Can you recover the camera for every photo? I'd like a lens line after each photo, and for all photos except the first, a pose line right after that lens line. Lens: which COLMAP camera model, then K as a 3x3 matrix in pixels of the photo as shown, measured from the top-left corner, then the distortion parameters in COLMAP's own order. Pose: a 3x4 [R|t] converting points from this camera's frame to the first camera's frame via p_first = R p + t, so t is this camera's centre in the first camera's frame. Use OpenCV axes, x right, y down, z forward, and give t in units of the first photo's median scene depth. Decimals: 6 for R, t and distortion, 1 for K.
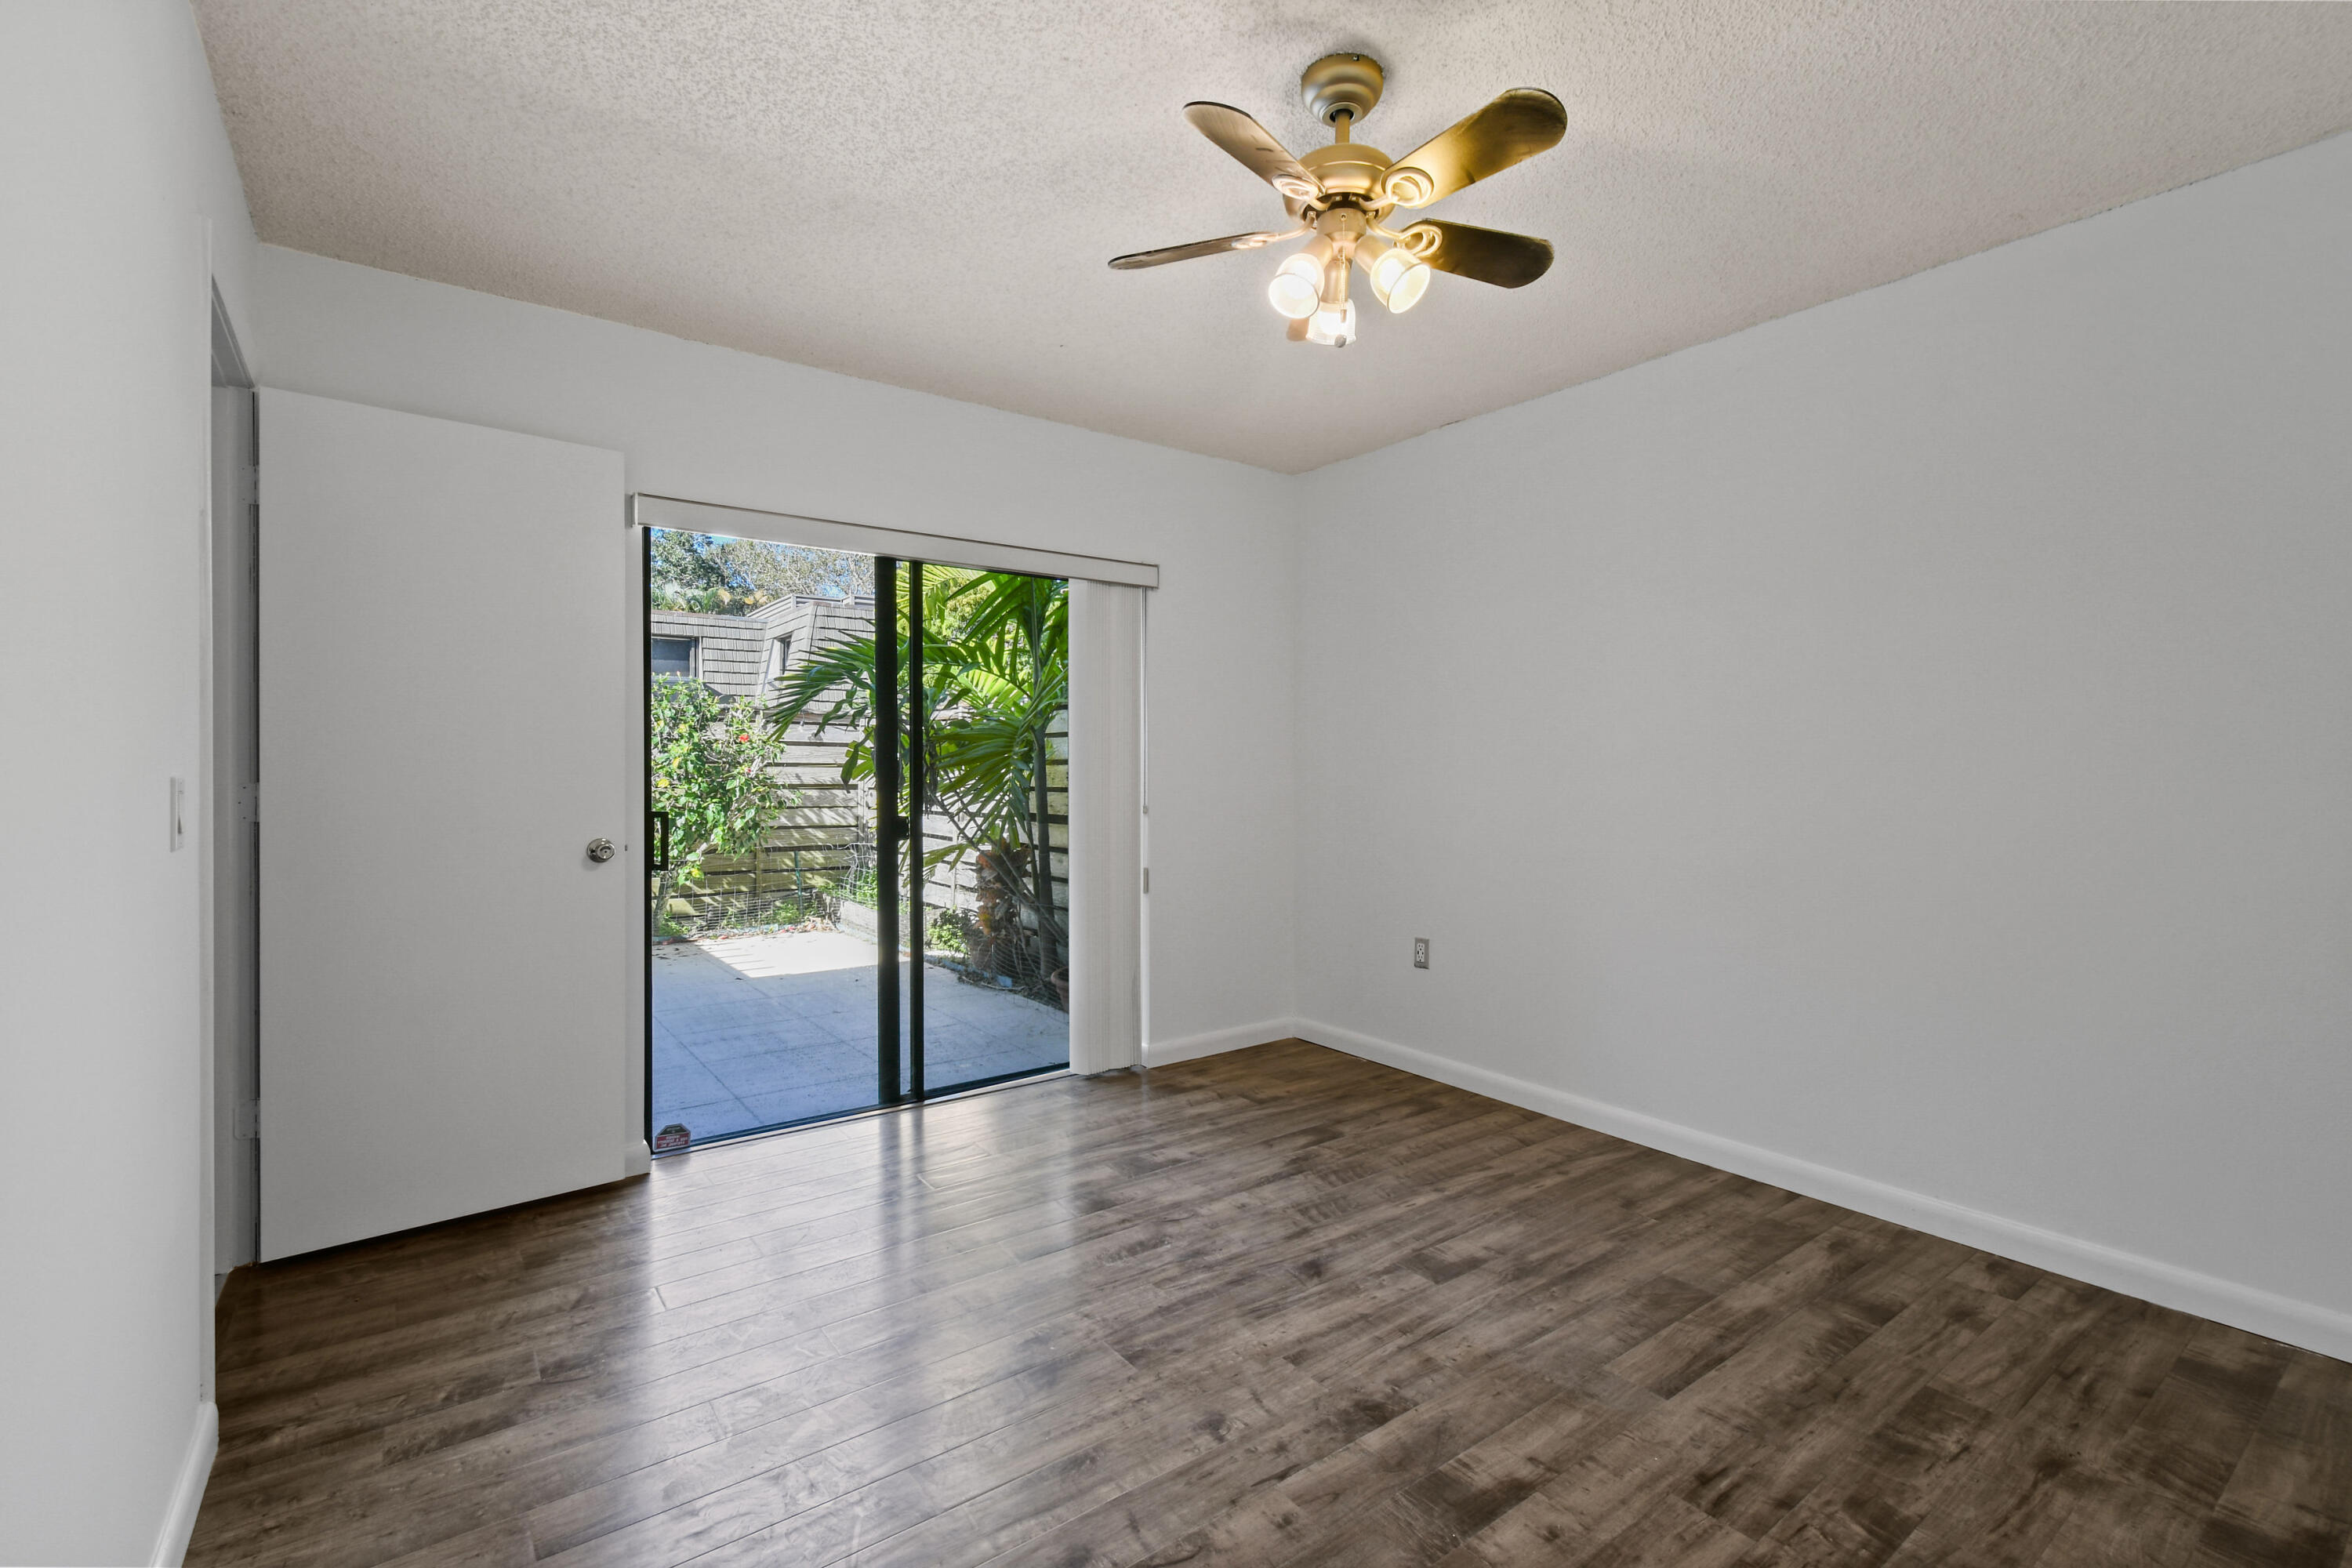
lens RADIAL K [[1047.8, 0, 1231.9], [0, 1047.8, 756.3], [0, 0, 1]] dist [0.000671, -0.001050]
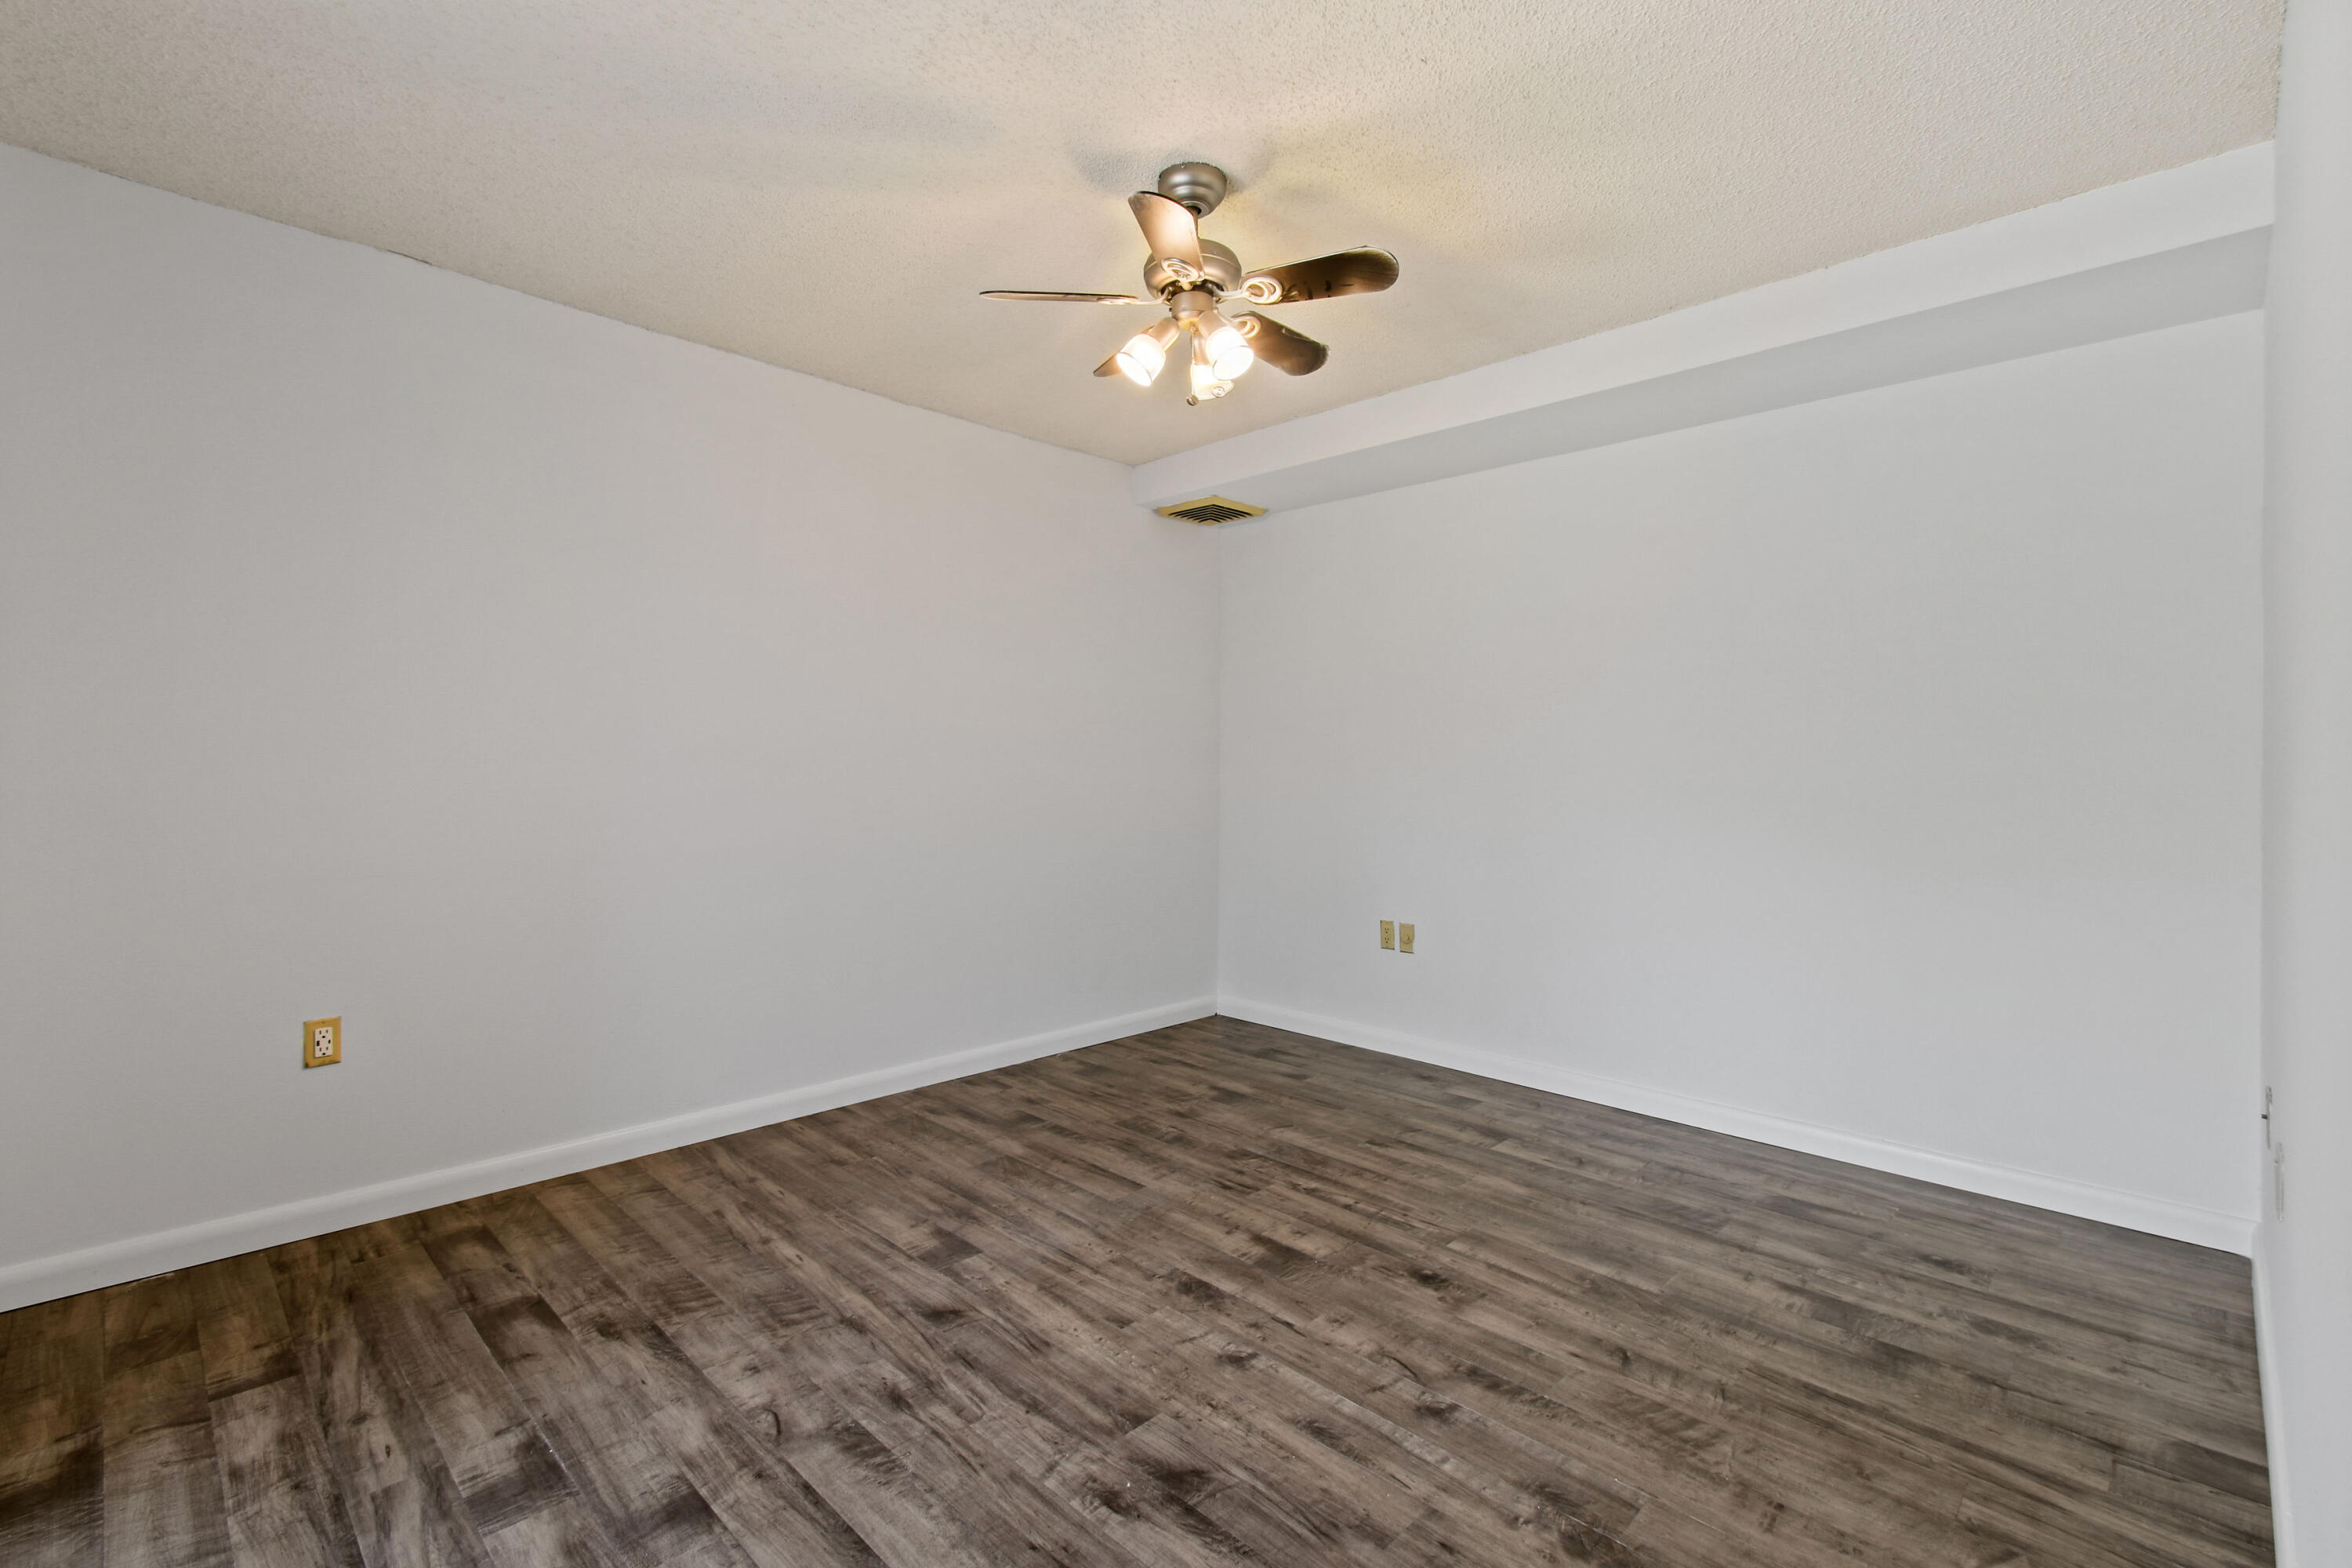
lens RADIAL K [[1047.8, 0, 1231.9], [0, 1047.8, 756.3], [0, 0, 1]] dist [0.000671, -0.001050]
pose [[-0.167878, 0.002823, 0.985804, -0.791911], [-0.017083, 0.999837, -0.005773, 0.029320], [-0.985660, -0.017810, -0.167803, 0.894386]]
